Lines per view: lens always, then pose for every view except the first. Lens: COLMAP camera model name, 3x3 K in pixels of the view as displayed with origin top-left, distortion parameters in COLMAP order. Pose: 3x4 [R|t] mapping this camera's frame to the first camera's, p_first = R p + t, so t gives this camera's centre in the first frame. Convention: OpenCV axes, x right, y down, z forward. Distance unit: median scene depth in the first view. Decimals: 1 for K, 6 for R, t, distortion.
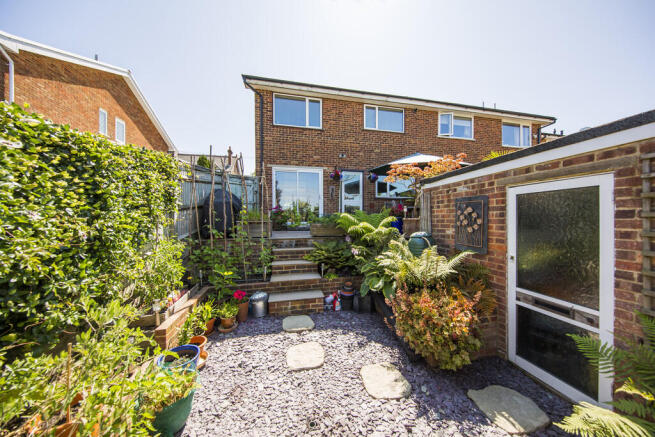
lens RADIAL K [[208.8, 0, 328.0], [0, 208.8, 218.8], [0, 0, 1]] dist [-0.002939, -0.000642]
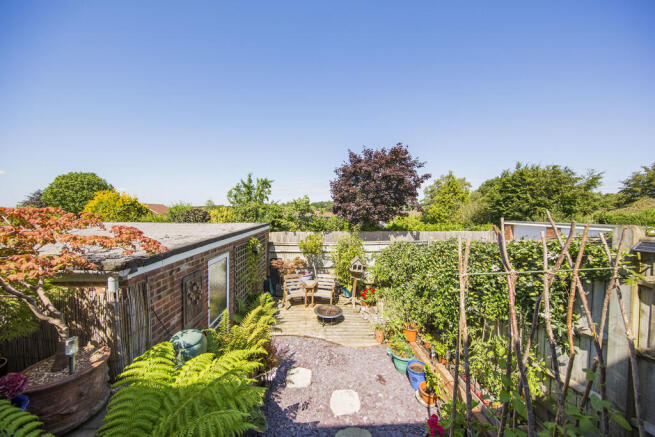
lens RADIAL K [[208.8, 0, 332.5], [0, 208.8, 215.0], [0, 0, 1]] dist [-0.002939, -0.000642]
pose [[-0.986507, -0.014556, 0.163073, -0.177169], [-0.012600, 0.999836, 0.013024, -0.389873], [-0.163236, 0.010794, -0.986528, 1.765766]]
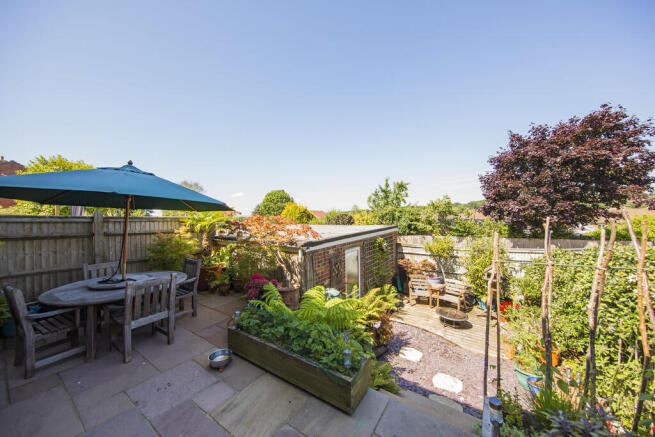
lens RADIAL K [[230.3, 0, 330.0], [0, 230.3, 216.6], [0, 0, 1]] dist [-0.000293, -0.000056]
pose [[-0.686825, 0.003560, 0.726814, -0.555540], [0.011076, 0.999923, 0.005569, -0.392504], [-0.726738, 0.011875, -0.686812, 2.079103]]
